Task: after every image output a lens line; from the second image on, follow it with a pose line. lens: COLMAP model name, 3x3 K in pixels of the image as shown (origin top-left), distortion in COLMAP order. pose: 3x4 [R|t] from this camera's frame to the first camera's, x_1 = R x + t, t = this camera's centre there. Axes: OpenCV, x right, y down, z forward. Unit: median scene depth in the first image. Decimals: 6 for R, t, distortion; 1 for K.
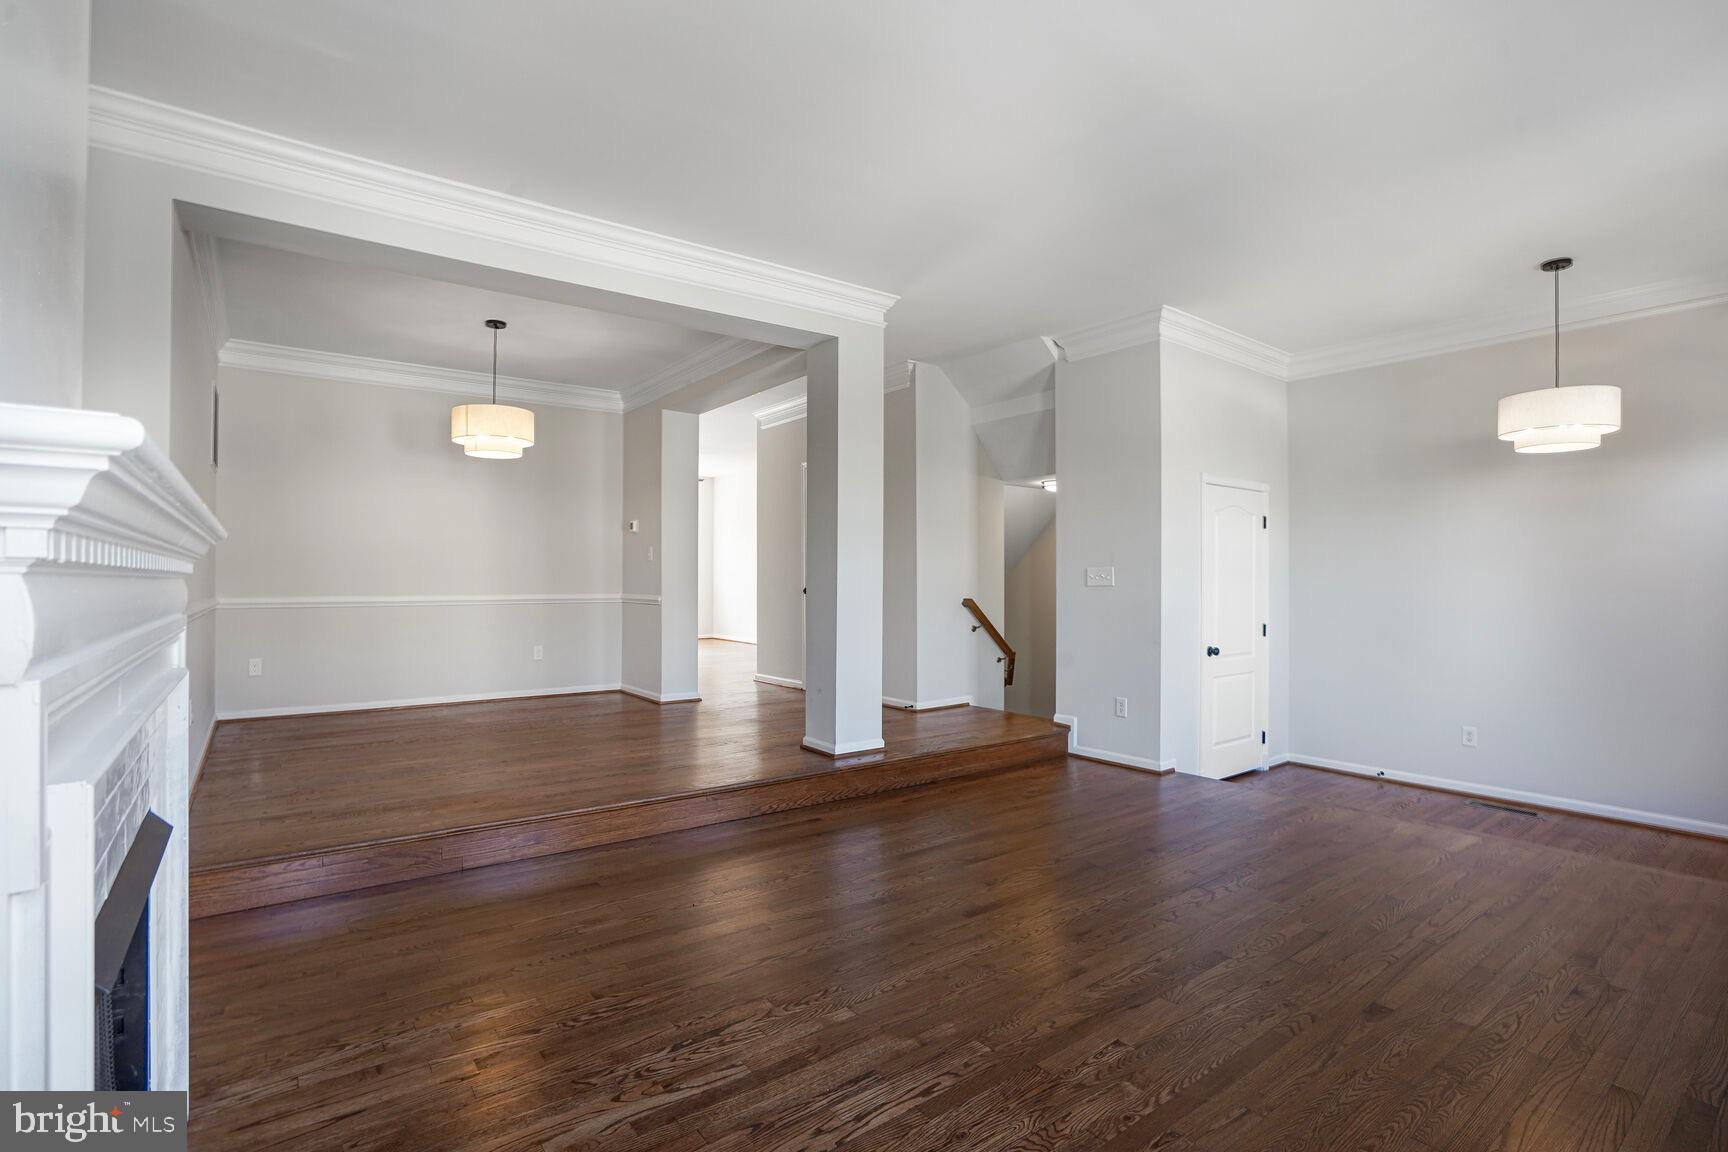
lens RADIAL K [[819.0, 0, 859.3], [0, 819.0, 576.1], [0, 0, 1]] dist [-0.055448, 0.024021]
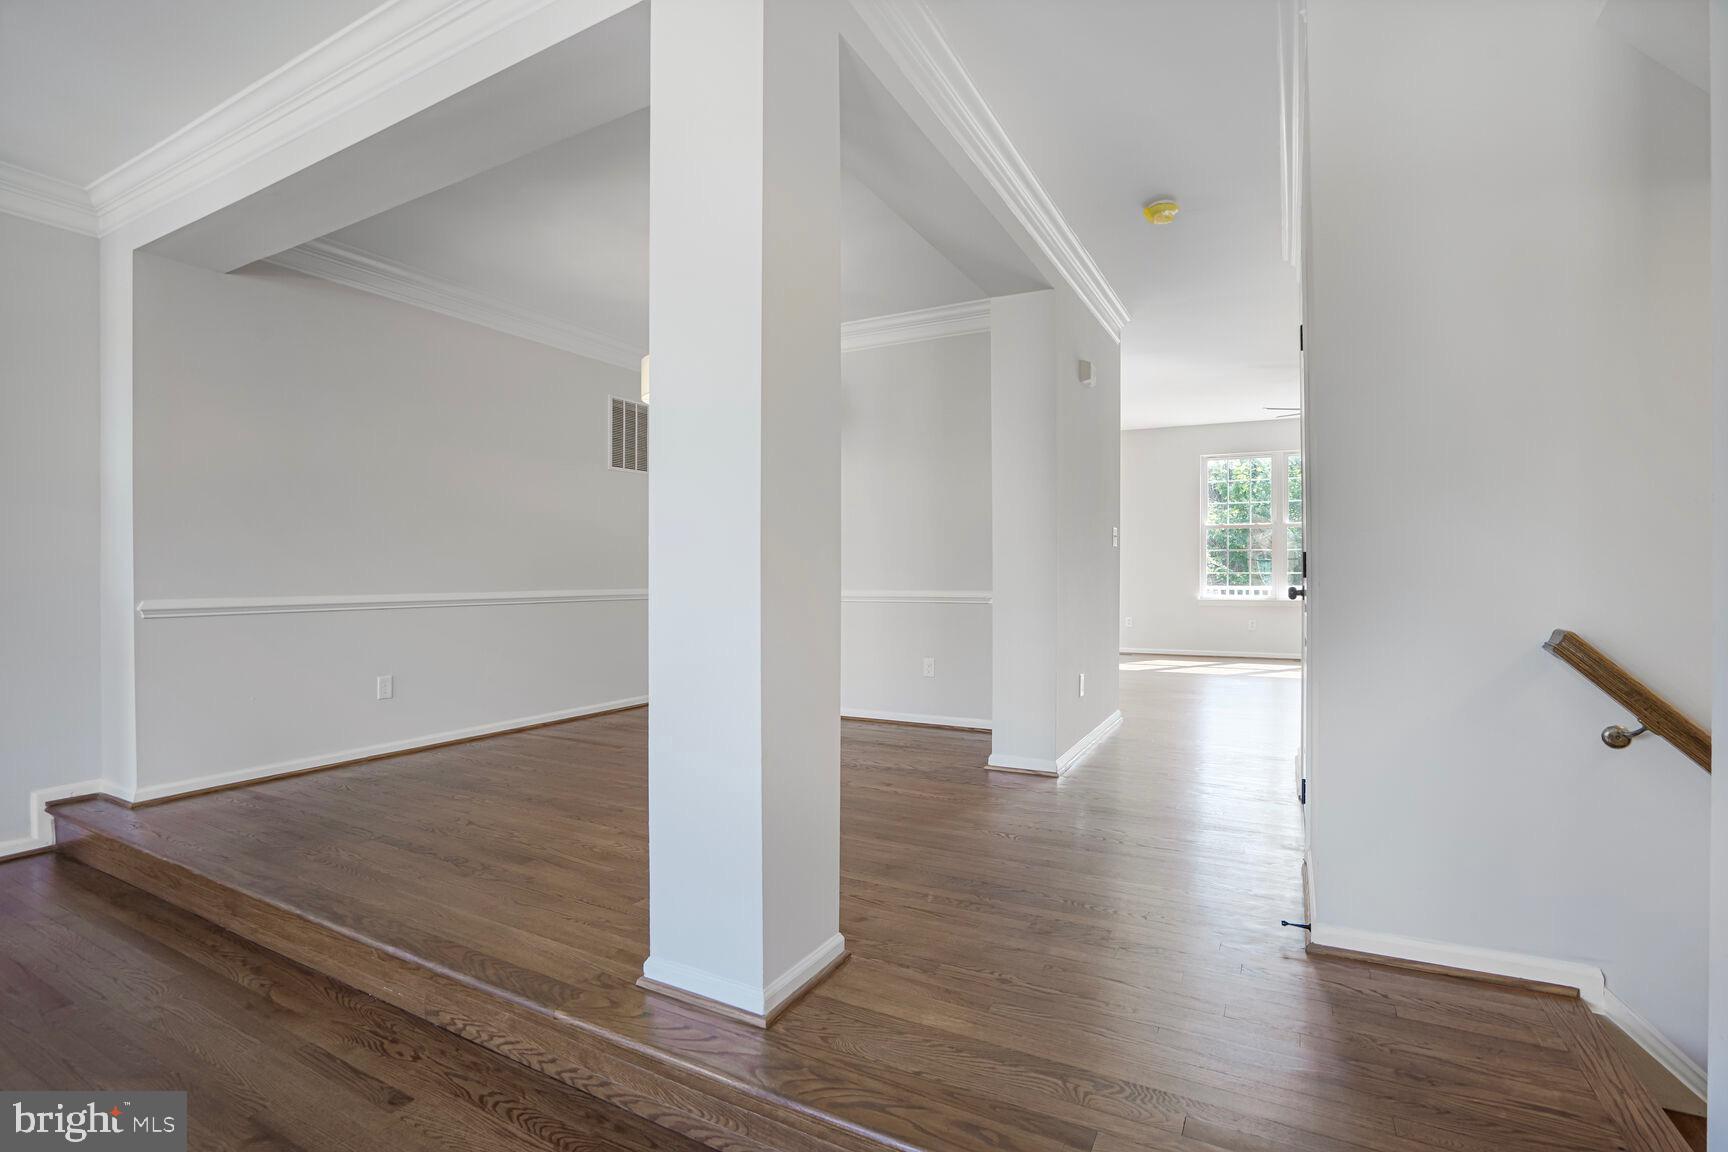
lens RADIAL K [[819.0, 0, 859.3], [0, 819.0, 576.1], [0, 0, 1]] dist [-0.055448, 0.024021]
pose [[0.419287, 0.004360, -0.907843, 0.279381], [0.000305, 0.999988, 0.004943, 0.007468], [0.907854, -0.002350, 0.419280, 0.657738]]
